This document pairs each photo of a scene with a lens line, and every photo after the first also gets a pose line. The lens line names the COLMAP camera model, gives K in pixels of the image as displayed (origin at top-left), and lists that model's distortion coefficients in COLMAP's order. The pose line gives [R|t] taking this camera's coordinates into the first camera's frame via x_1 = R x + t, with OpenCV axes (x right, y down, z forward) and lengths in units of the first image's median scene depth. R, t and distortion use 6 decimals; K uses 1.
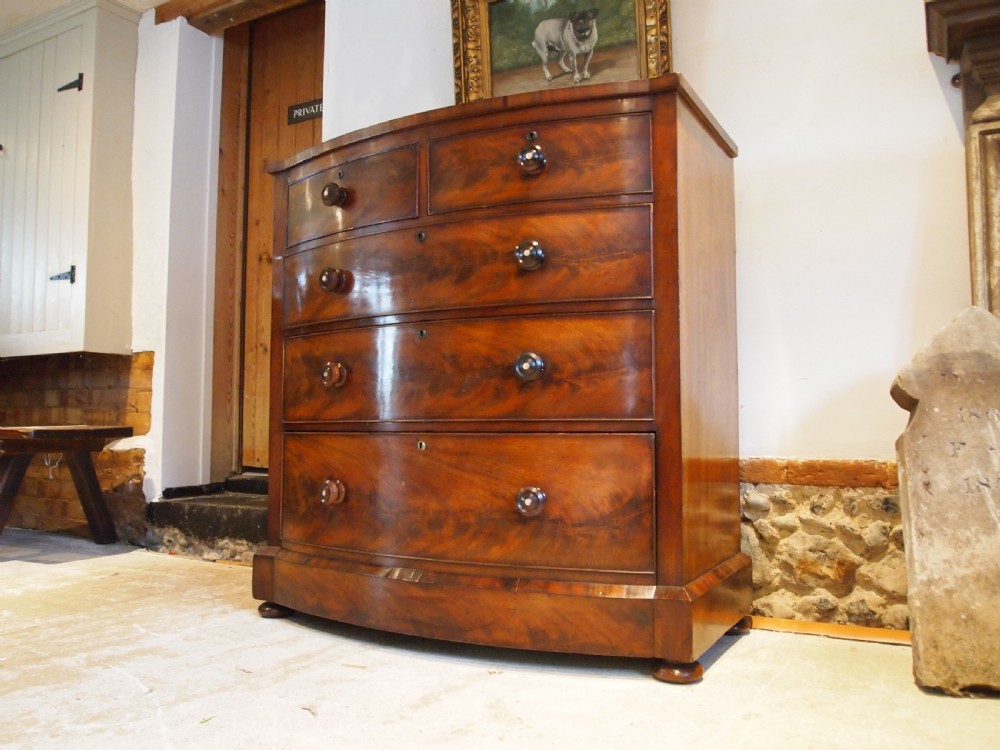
lens RADIAL K [[798.7, 0, 504.6], [0, 798.7, 375.2], [0, 0, 1]] dist [-0.046171, -0.000372]
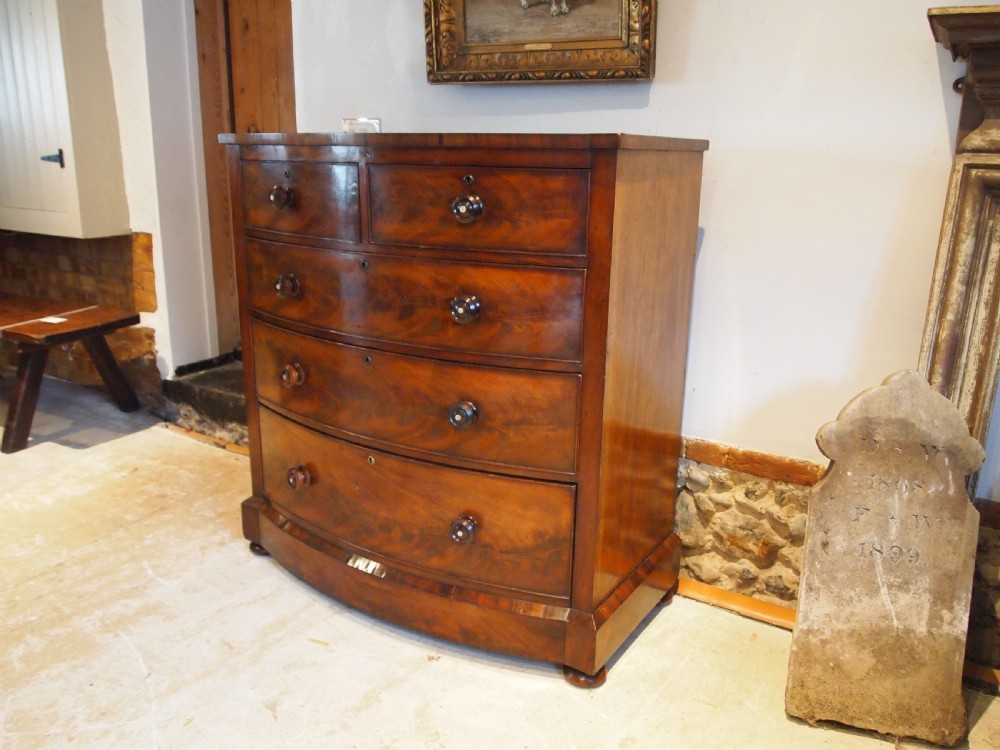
lens RADIAL K [[797.7, 0, 504.0], [0, 797.7, 377.1], [0, 0, 1]] dist [-0.046710, 0.000342]
pose [[0.998043, 0.032439, -0.053461, 0.132305], [-0.012756, 0.942563, 0.333784, -0.388077], [0.061218, -0.332448, 0.941133, 0.026941]]
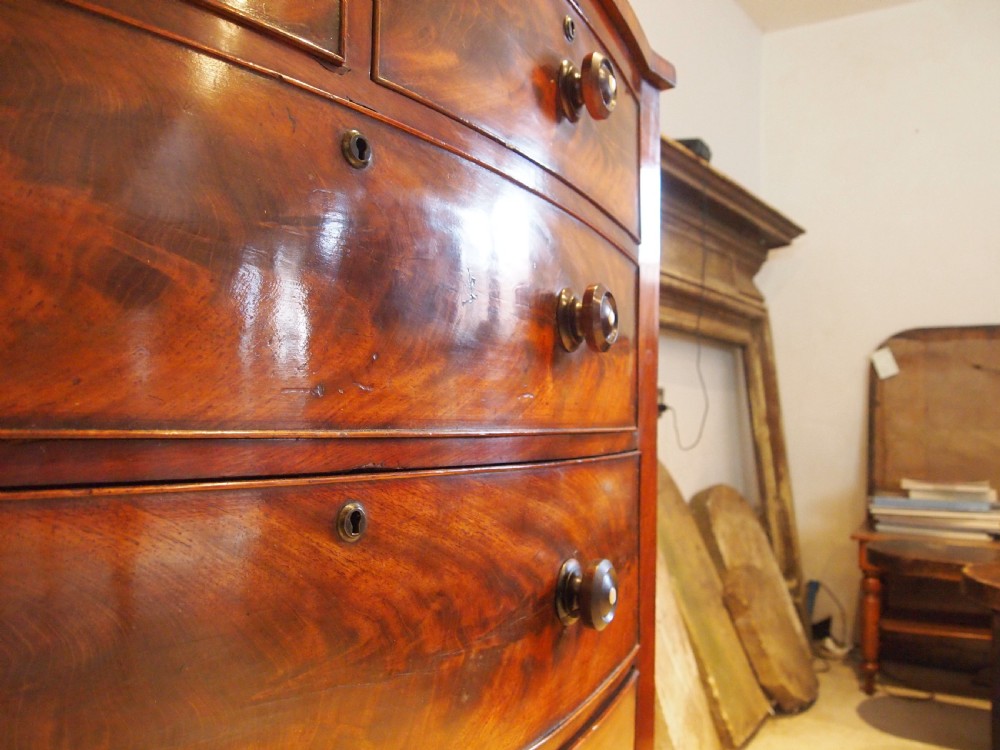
lens RADIAL K [[797.7, 0, 504.0], [0, 797.7, 377.1], [0, 0, 1]] dist [-0.046710, 0.000342]
pose [[0.154309, 0.053951, 0.986549, -0.362351], [-0.078288, 0.996036, -0.042225, -0.094227], [-0.984916, -0.070719, 0.157921, 0.935013]]
